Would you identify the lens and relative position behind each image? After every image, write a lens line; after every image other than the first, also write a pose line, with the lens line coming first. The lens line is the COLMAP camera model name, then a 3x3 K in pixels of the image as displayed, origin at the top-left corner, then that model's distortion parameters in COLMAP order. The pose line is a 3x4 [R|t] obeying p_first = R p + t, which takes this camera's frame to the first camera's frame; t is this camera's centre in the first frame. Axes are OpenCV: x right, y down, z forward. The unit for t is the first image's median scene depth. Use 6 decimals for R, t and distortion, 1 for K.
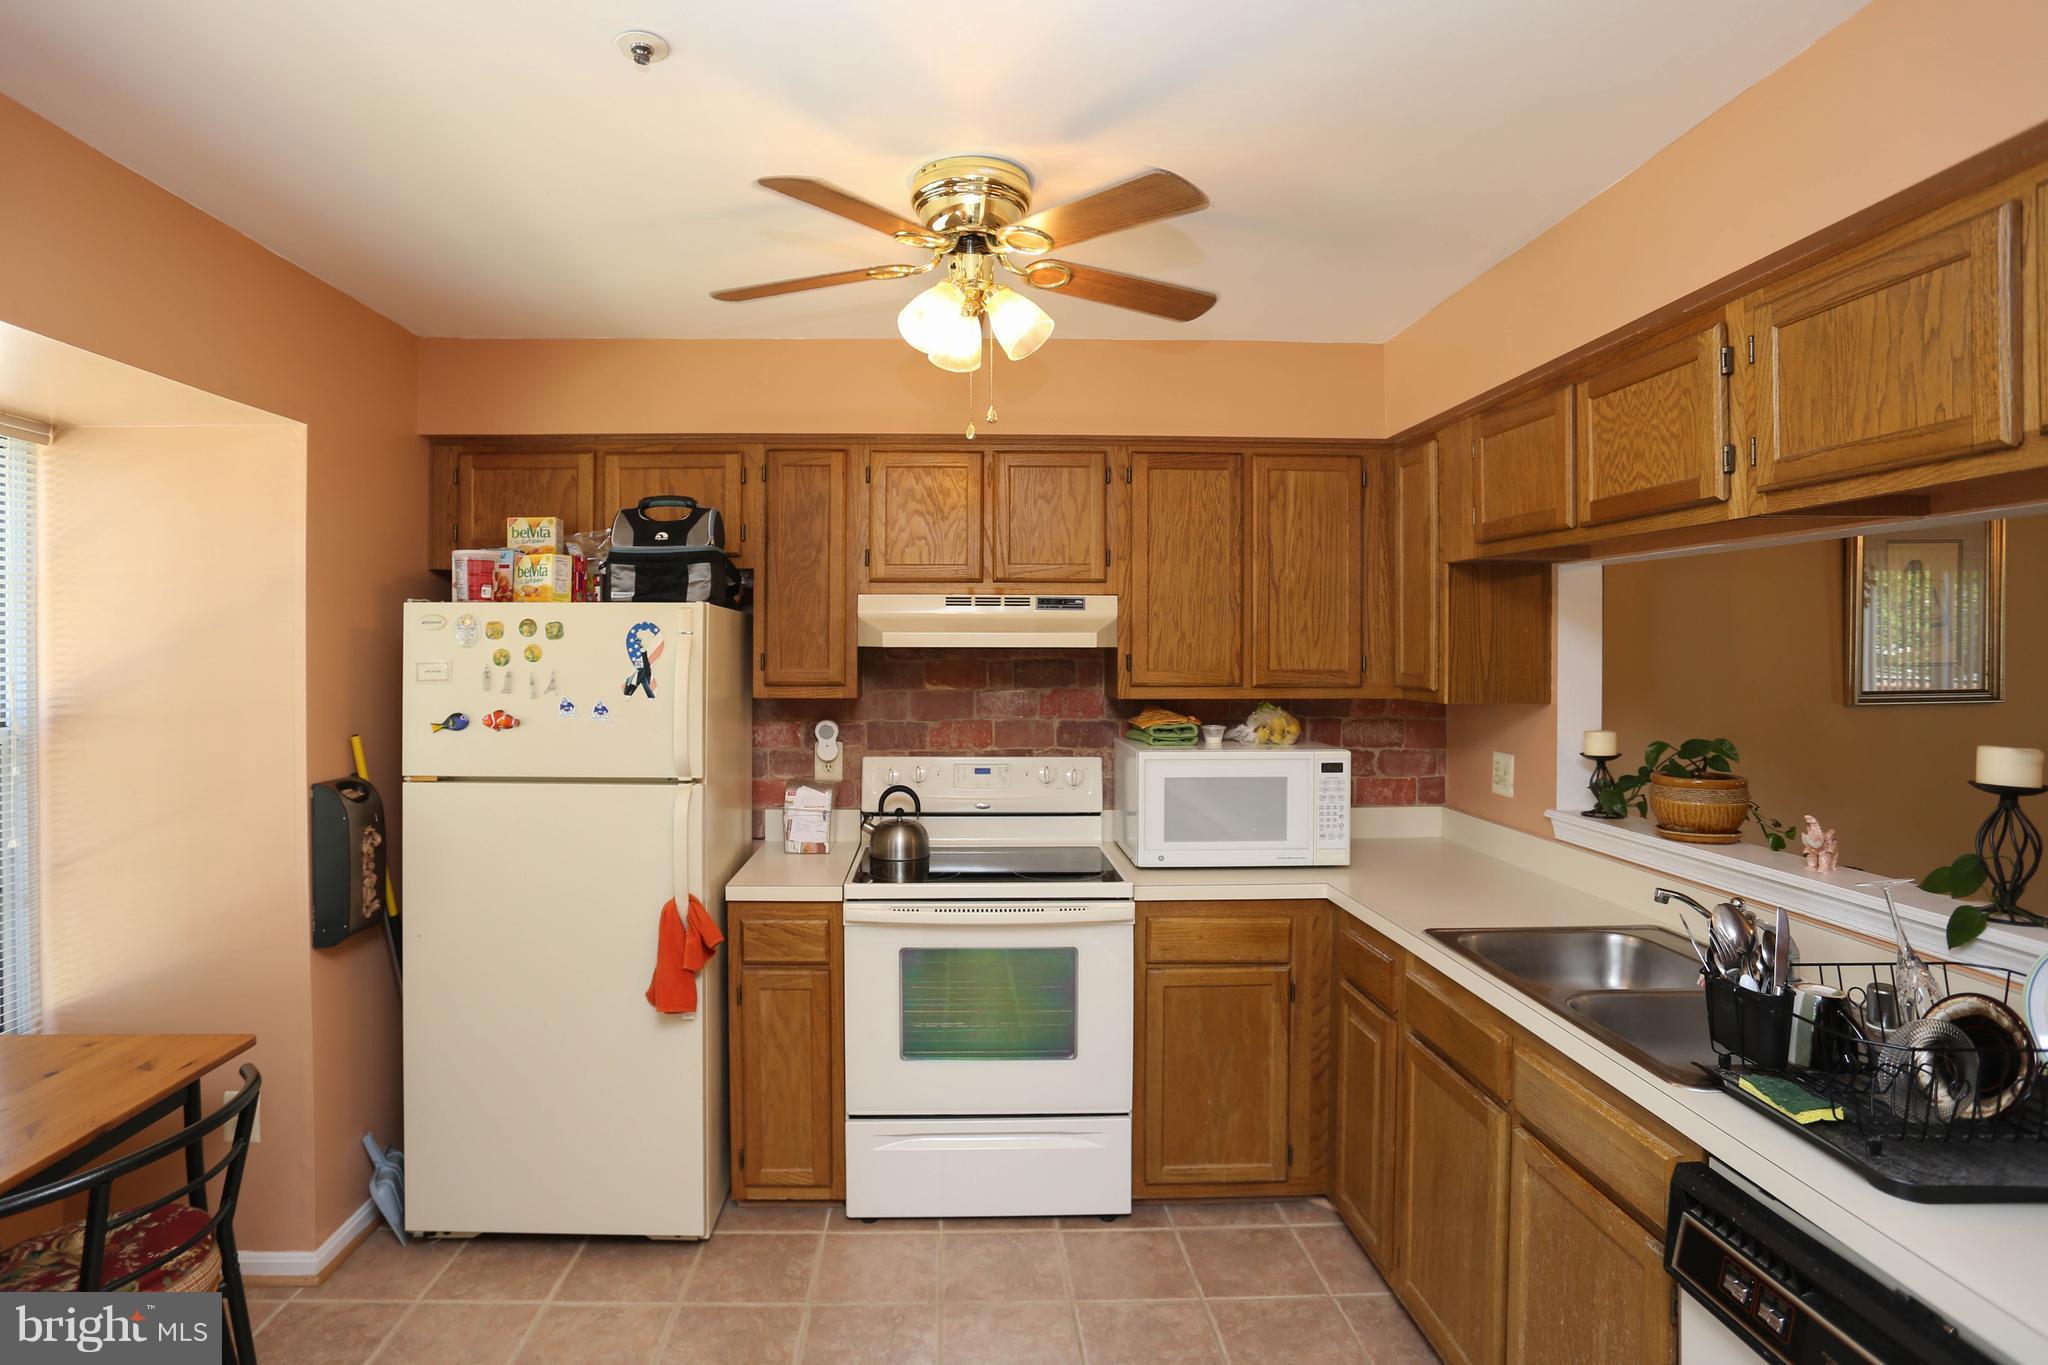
lens RADIAL K [[1074.1, 0, 1007.7], [0, 1074.1, 644.3], [0, 0, 1]] dist [-0.073157, 0.036202]
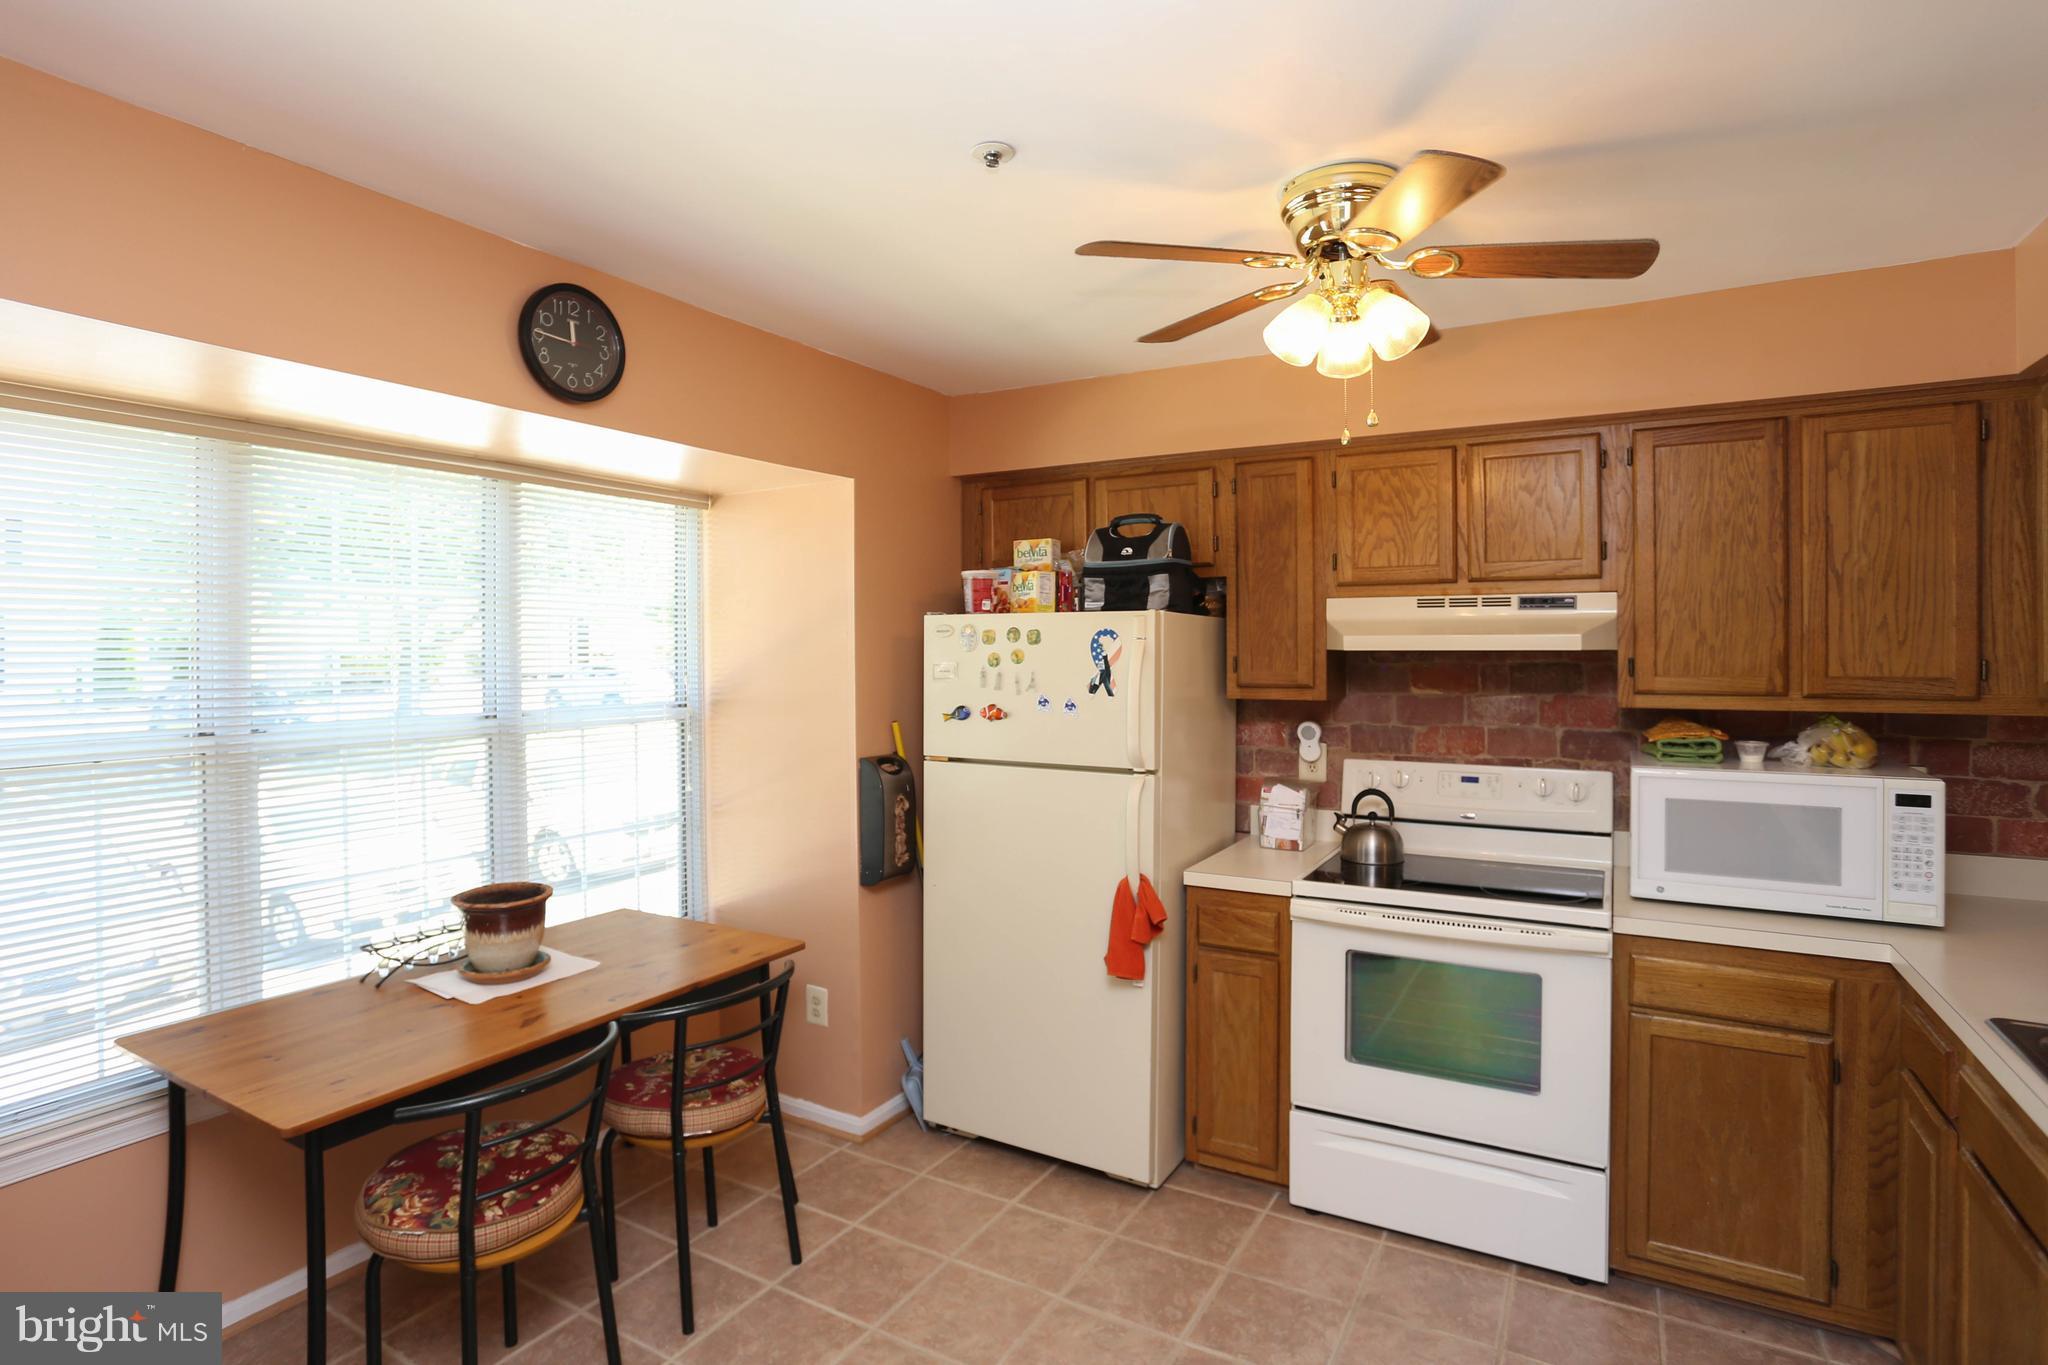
lens RADIAL K [[1064.0, 0, 1020.4], [0, 1064.0, 649.9], [0, 0, 1]] dist [-0.081891, 0.048024]
pose [[0.847007, -0.002597, -0.531576, 0.164156], [0.004463, 0.999988, 0.002226, -0.001306], [0.531563, -0.004258, 0.847008, -0.000884]]
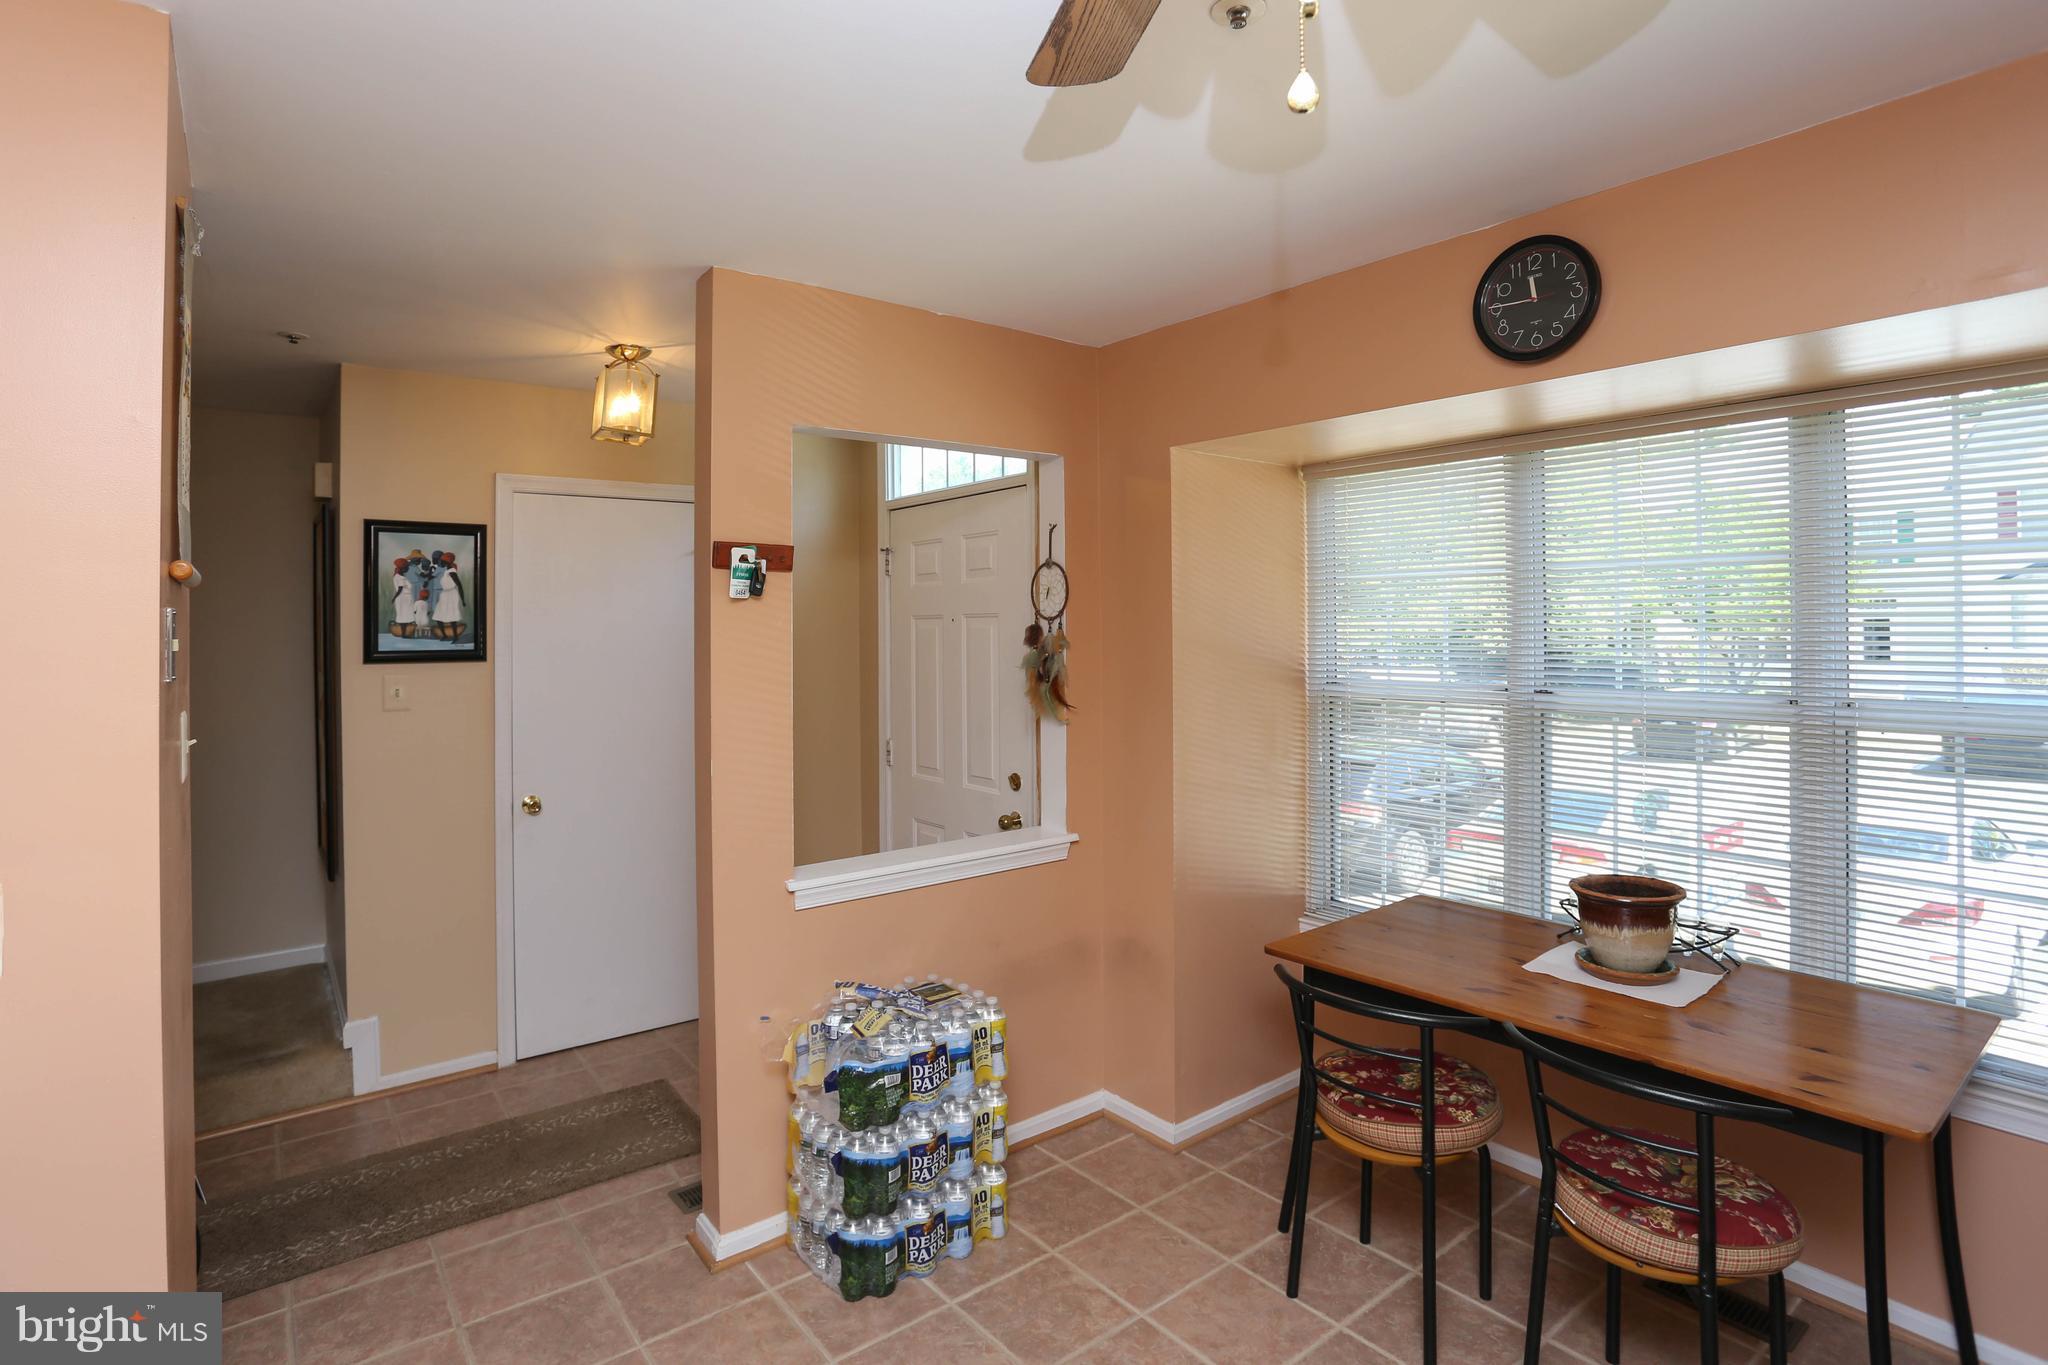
lens RADIAL K [[1026.2, 0, 1008.6], [0, 1026.2, 655.8], [0, 0, 1]] dist [-0.041154, 0.029506]
pose [[-0.813275, 0.013920, -0.581713, 0.185740], [0.003108, 0.999803, 0.019579, 0.005368], [0.581871, 0.014115, -0.813159, 0.932033]]
